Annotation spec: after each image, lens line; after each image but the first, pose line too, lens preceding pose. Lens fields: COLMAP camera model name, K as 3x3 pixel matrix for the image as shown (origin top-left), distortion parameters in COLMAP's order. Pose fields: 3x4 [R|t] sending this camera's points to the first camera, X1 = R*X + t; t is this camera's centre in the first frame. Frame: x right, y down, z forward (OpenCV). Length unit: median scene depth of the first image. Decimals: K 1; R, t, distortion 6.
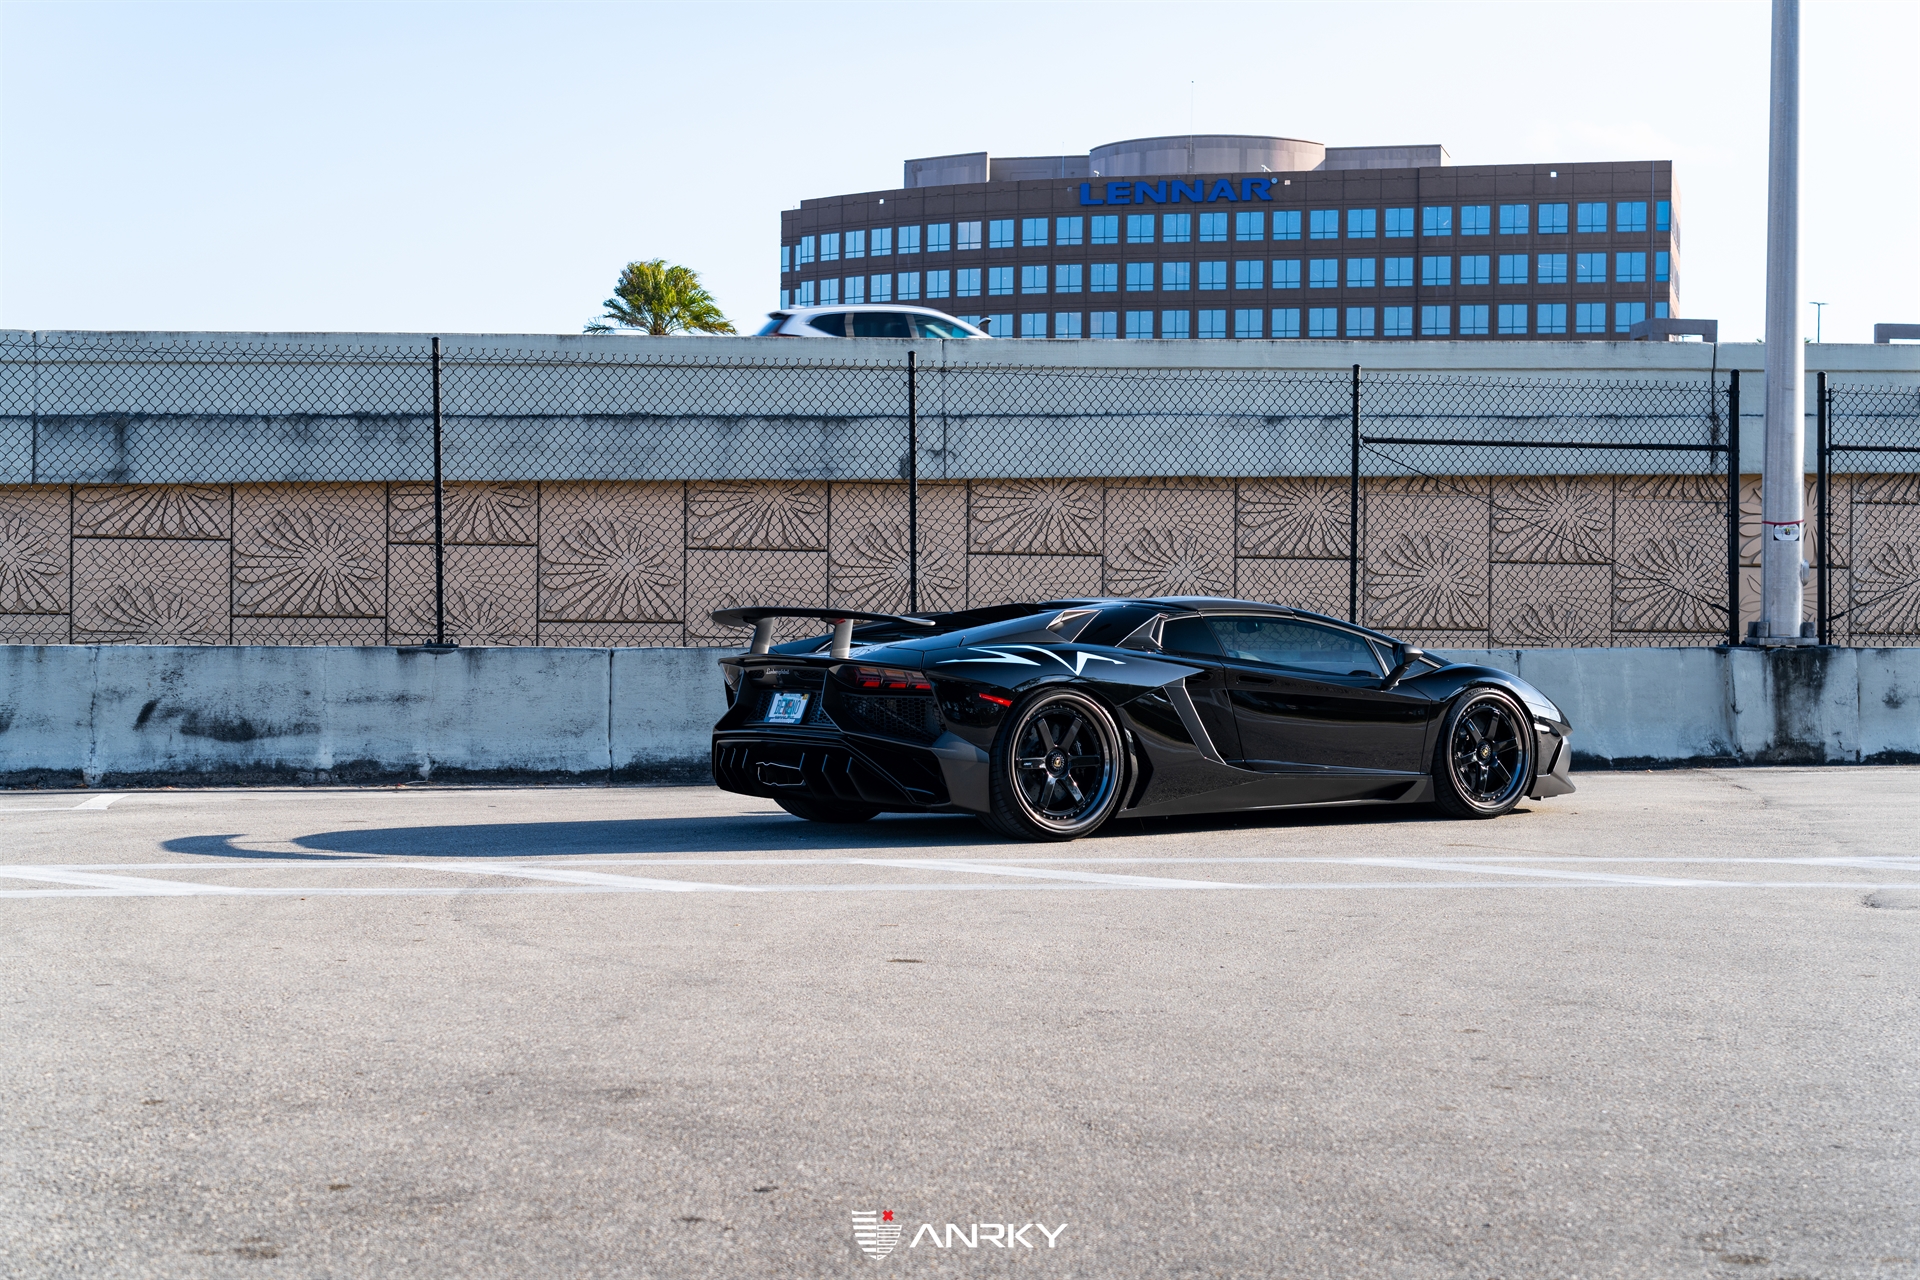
lens RADIAL K [[3013.0, 0, 984.1], [0, 3013.0, 645.9], [0, 0, 1]] dist [0.014651, 0.029784]
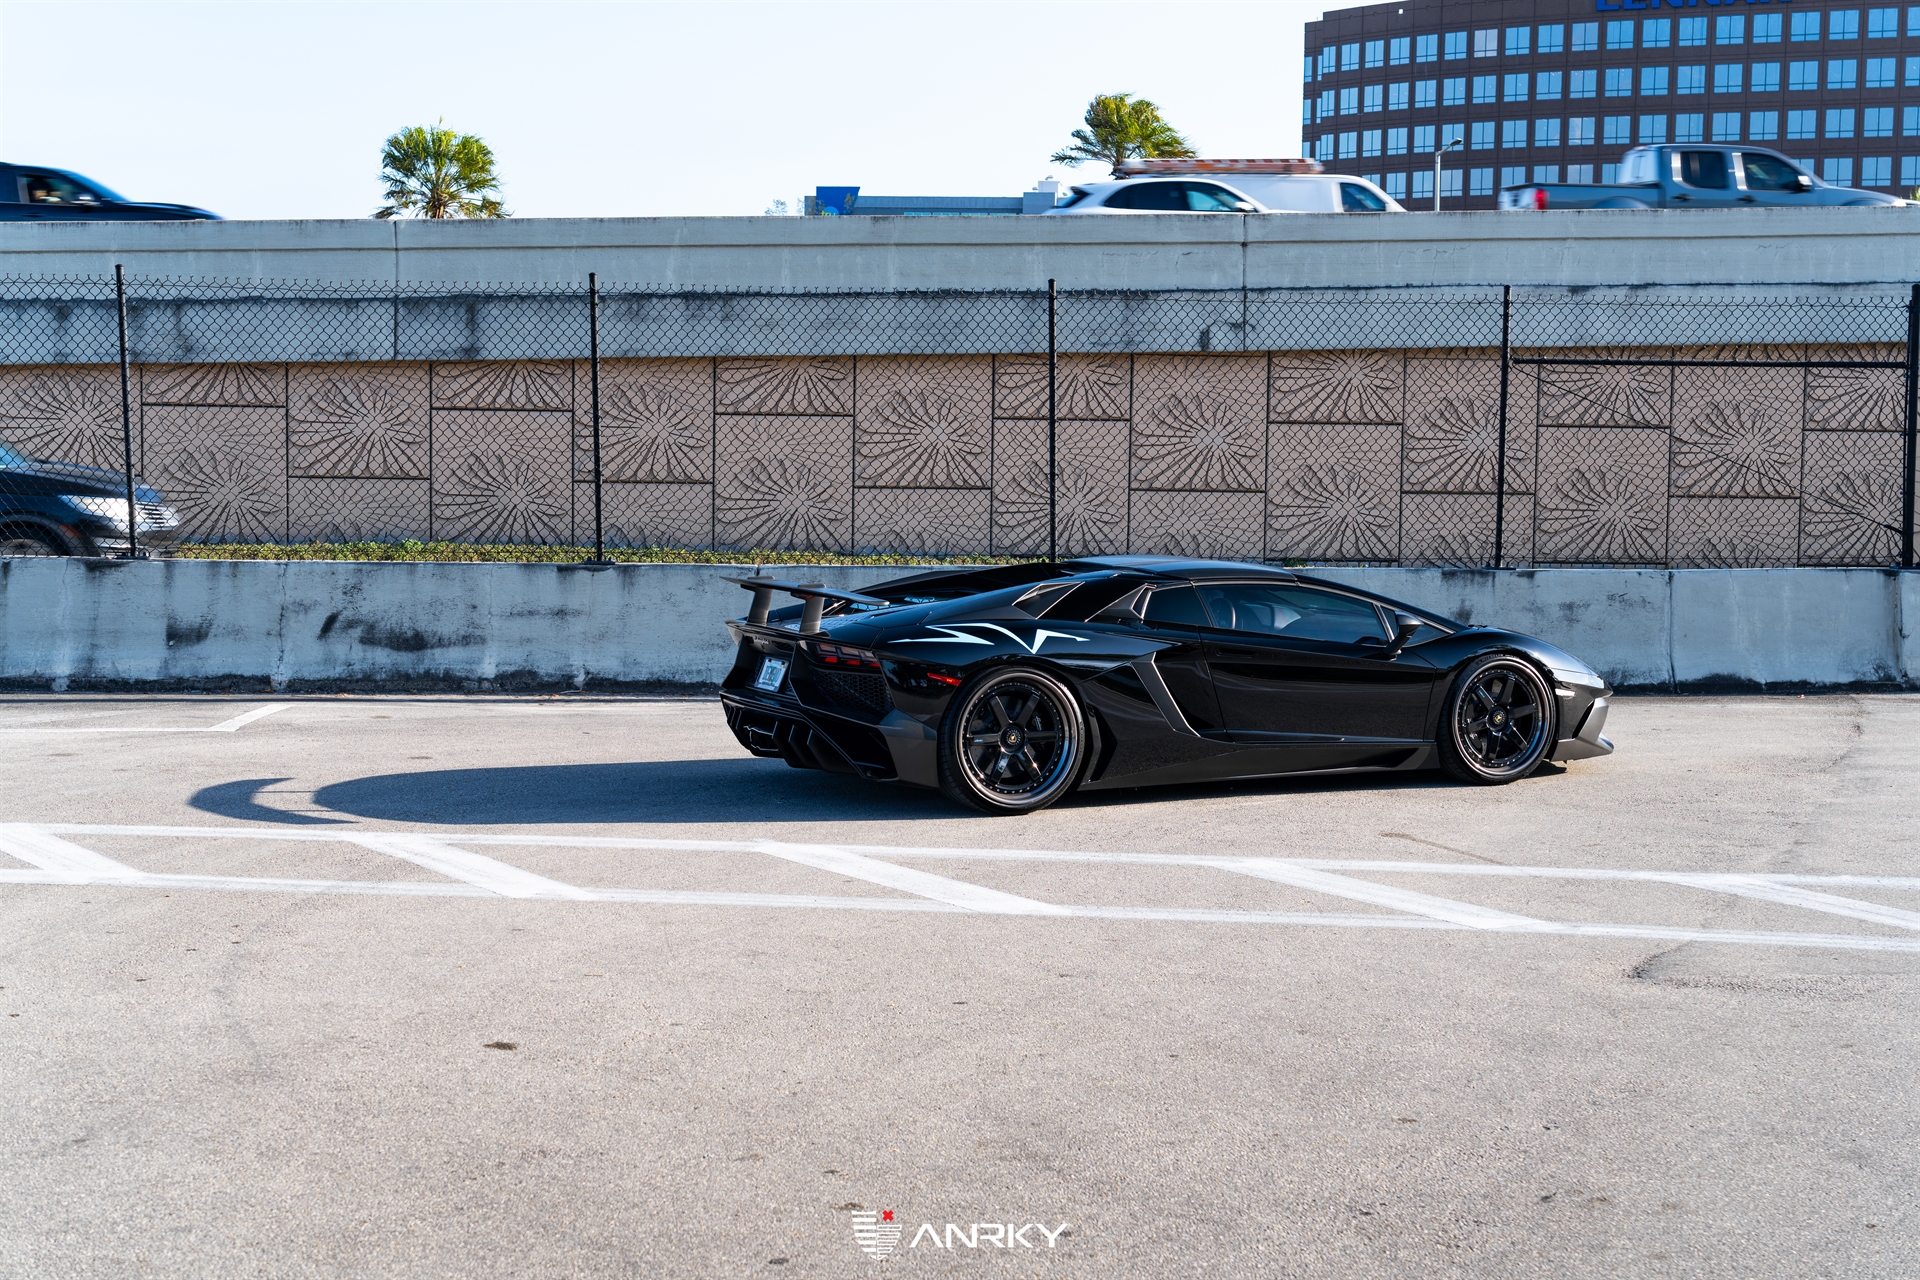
lens RADIAL K [[2831.2, 0, 960.0], [0, 2831.2, 640.0], [0, 0, 1]] dist [0.021964, -0.017621]
pose [[0.980931, 0.020489, -0.193274, 0.083131], [-0.006235, 0.997233, 0.074072, -0.028488], [0.194257, -0.071455, 0.978345, 0.023757]]
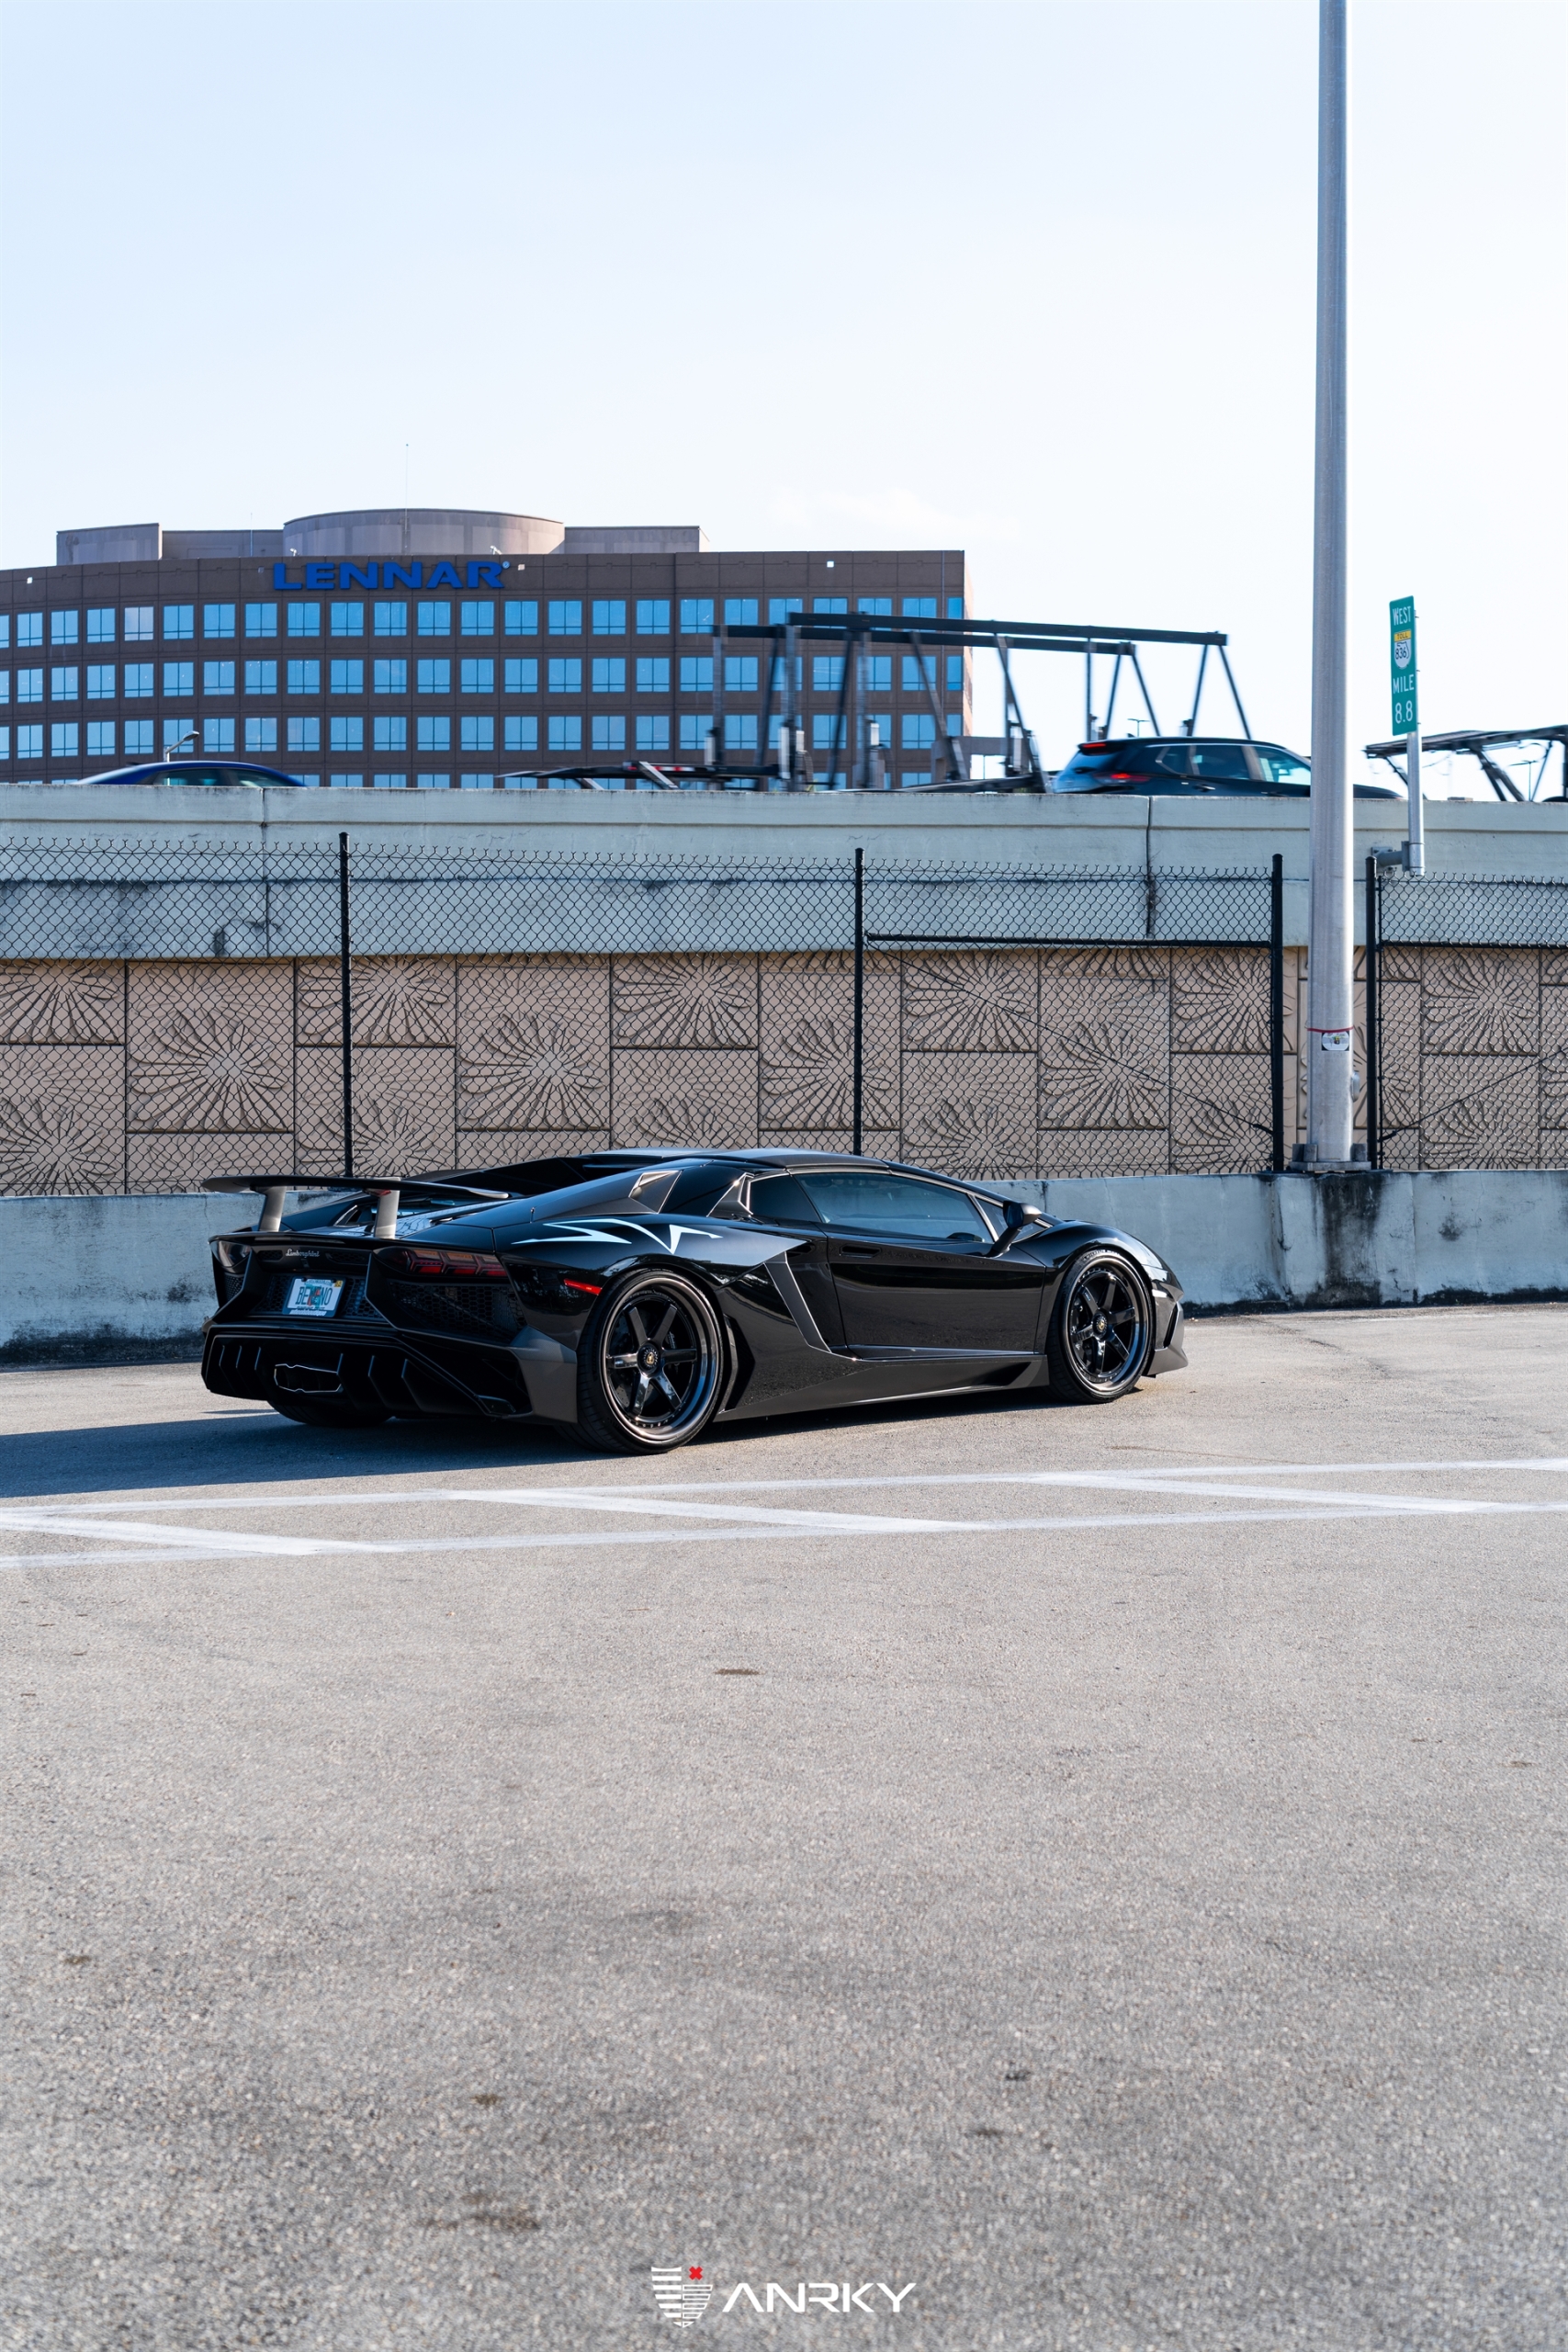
lens RADIAL K [[3554.7, 0, 784.0], [0, 3554.7, 1176.0], [0, 0, 1]] dist [0.007611, 0.044250]
pose [[0.983986, -0.012080, 0.177835, -0.049117], [0.008735, 0.999770, 0.019583, -0.013384], [-0.178031, -0.017716, 0.983865, 0.011044]]
